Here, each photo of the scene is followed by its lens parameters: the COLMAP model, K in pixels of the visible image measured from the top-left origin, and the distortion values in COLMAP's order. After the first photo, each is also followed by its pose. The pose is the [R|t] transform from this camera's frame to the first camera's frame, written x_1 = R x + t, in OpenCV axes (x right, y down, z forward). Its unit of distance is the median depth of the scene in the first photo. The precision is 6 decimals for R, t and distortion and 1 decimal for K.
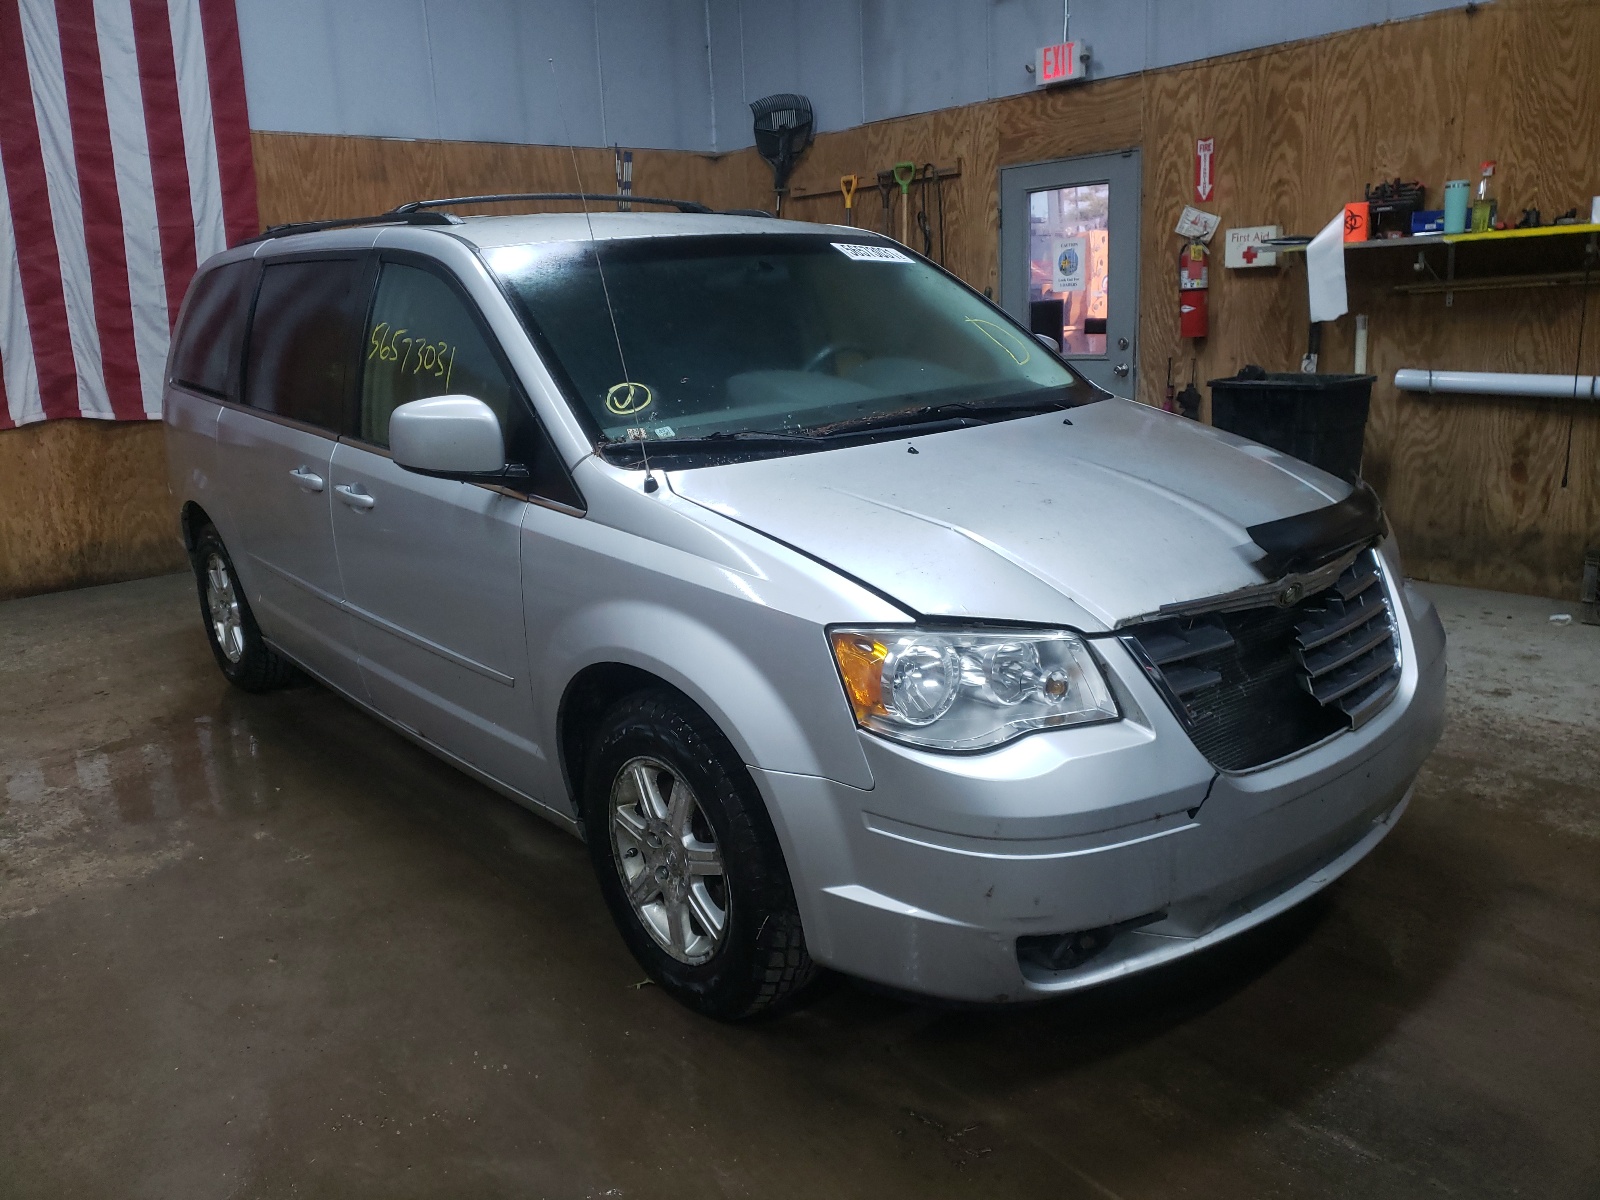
lens RADIAL K [[1215.5, 0, 802.5], [0, 1215.5, 591.6], [0, 0, 1]] dist [0.007423, 0.000121]
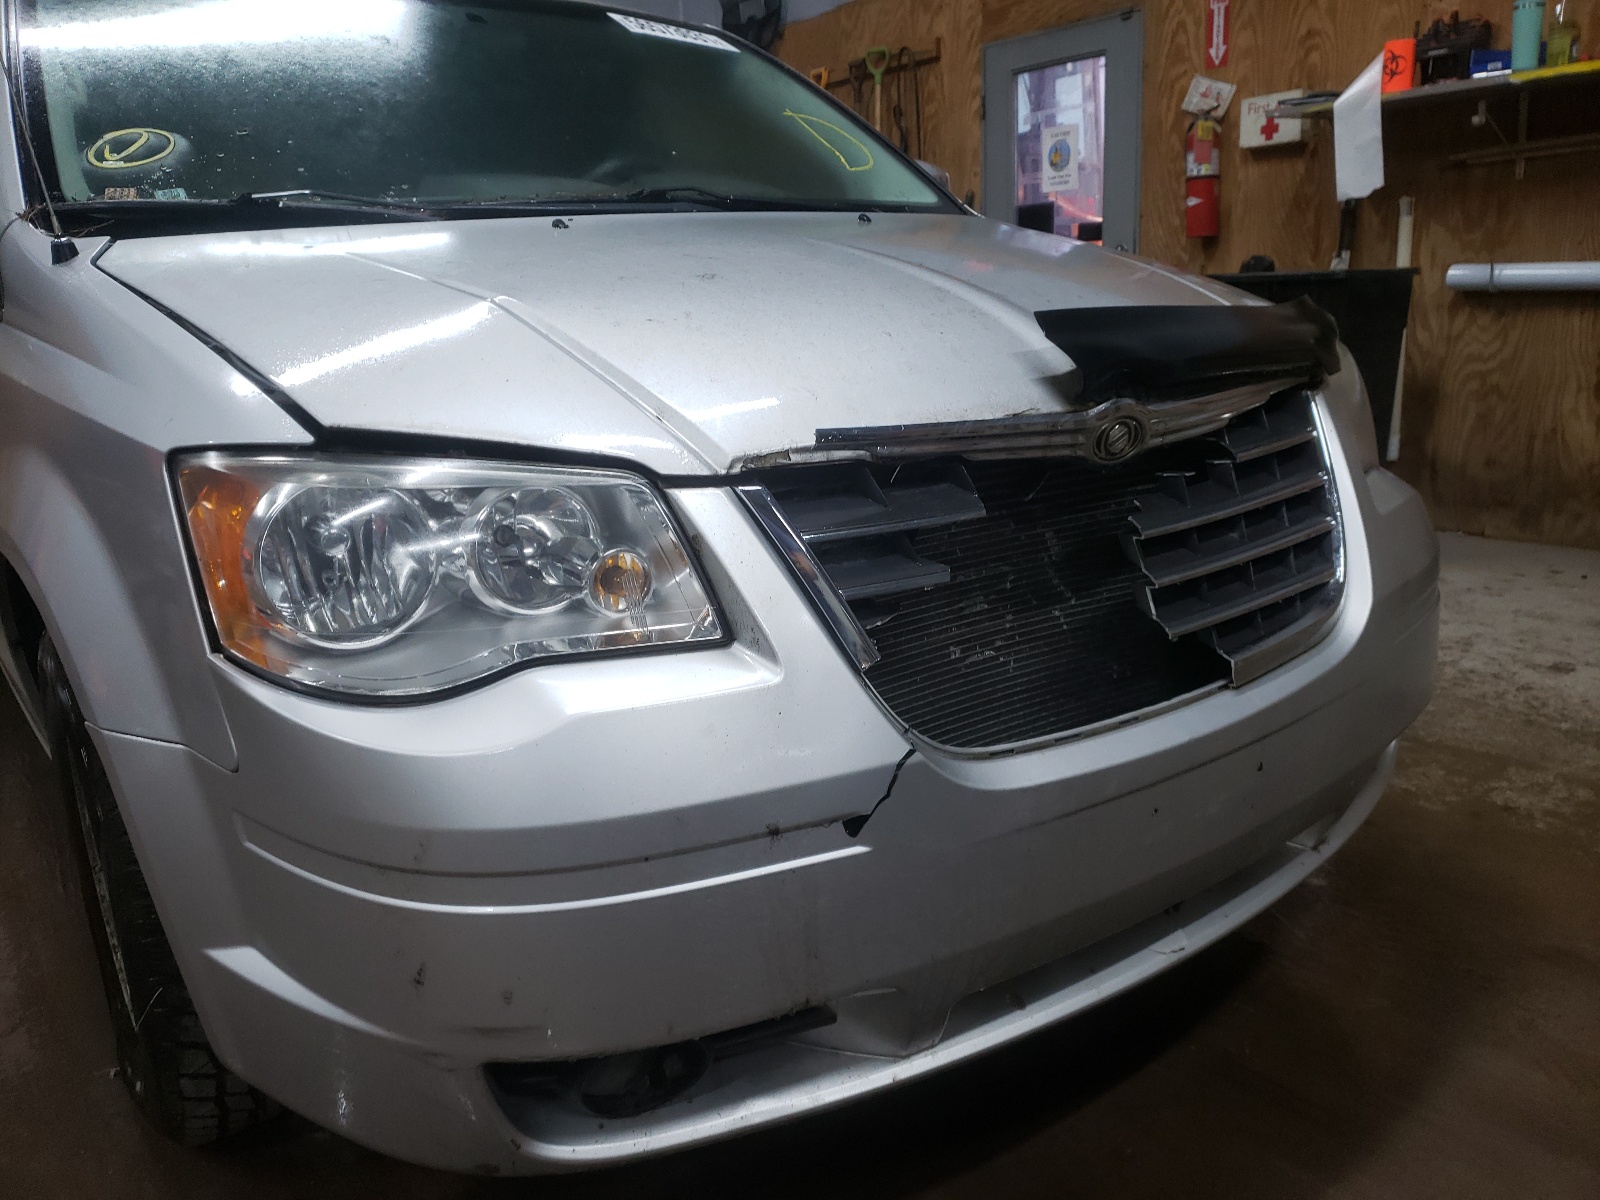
lens RADIAL K [[1221.6, 0, 800.0], [0, 1221.6, 600.0], [0, 0, 1]] dist [0.010115, 0.007235]
pose [[0.998039, 0.020901, -0.059000, 0.121680], [-0.019862, 0.999638, 0.018138, 0.028804], [0.059358, -0.016931, 0.998093, 0.181409]]
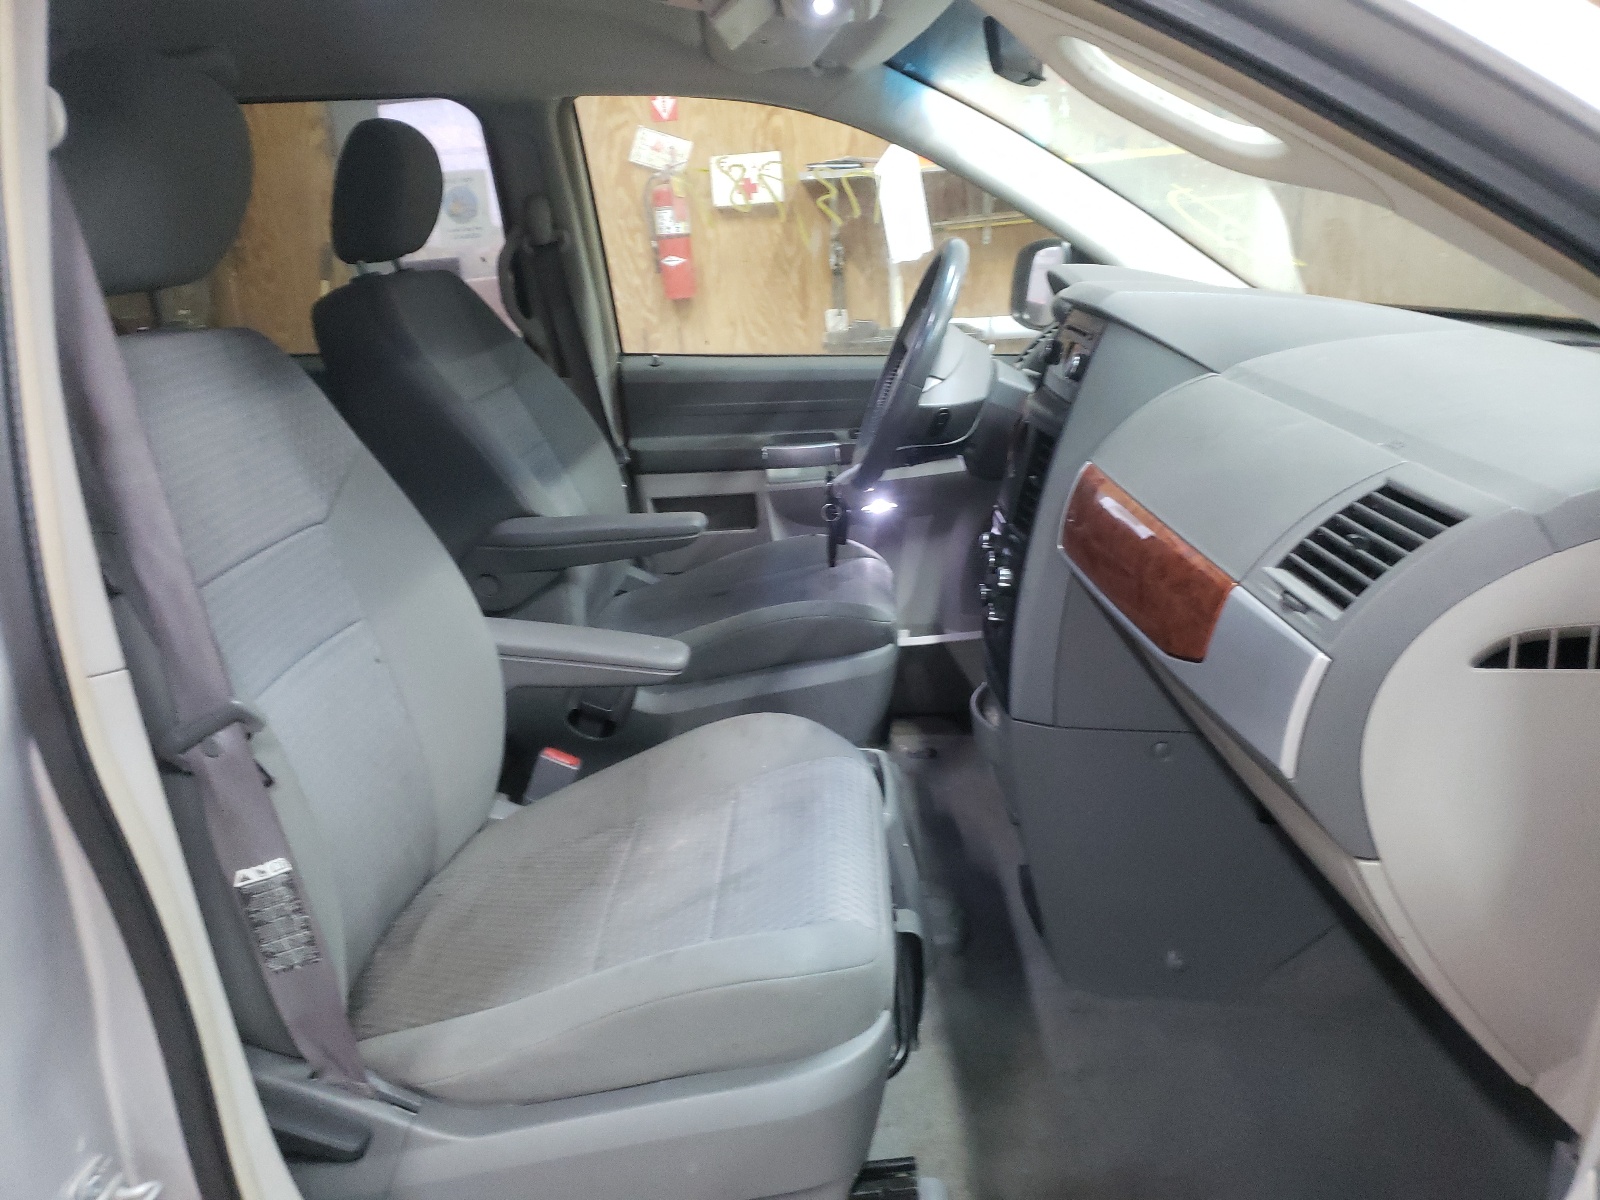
lens RADIAL K [[1221.6, 0, 800.0], [0, 1221.6, 600.0], [0, 0, 1]] dist [0.010115, 0.007235]
pose [[0.682827, -0.198399, 0.703125, -0.244631], [0.206310, 0.975613, 0.074933, -0.073700], [-0.700845, 0.093895, 0.707107, 0.475570]]
